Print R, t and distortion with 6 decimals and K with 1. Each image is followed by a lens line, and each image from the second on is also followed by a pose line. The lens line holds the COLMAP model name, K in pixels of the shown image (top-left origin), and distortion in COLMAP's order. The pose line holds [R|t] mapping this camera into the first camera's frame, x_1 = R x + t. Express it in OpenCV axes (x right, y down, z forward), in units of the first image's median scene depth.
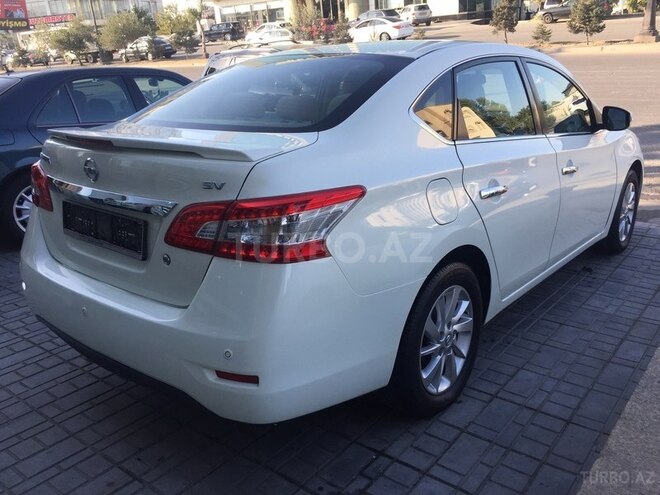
lens RADIAL K [[564.0, 0, 330.0], [0, 564.0, 247.5], [0, 0, 1]] dist [0.051998, 0.001752]
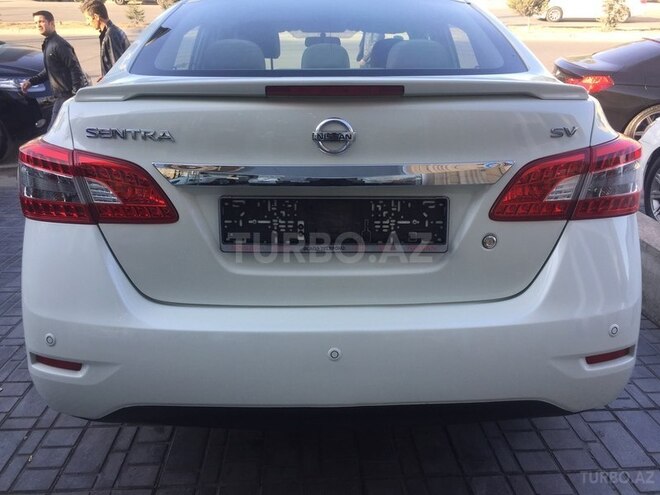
lens RADIAL K [[564.0, 0, 330.0], [0, 564.0, 247.5], [0, 0, 1]] dist [0.051998, 0.001752]
pose [[0.750284, -0.187804, 0.633879, -0.962782], [0.172608, 0.981194, 0.086399, -0.073953], [-0.638185, 0.044588, 0.768591, 0.585905]]
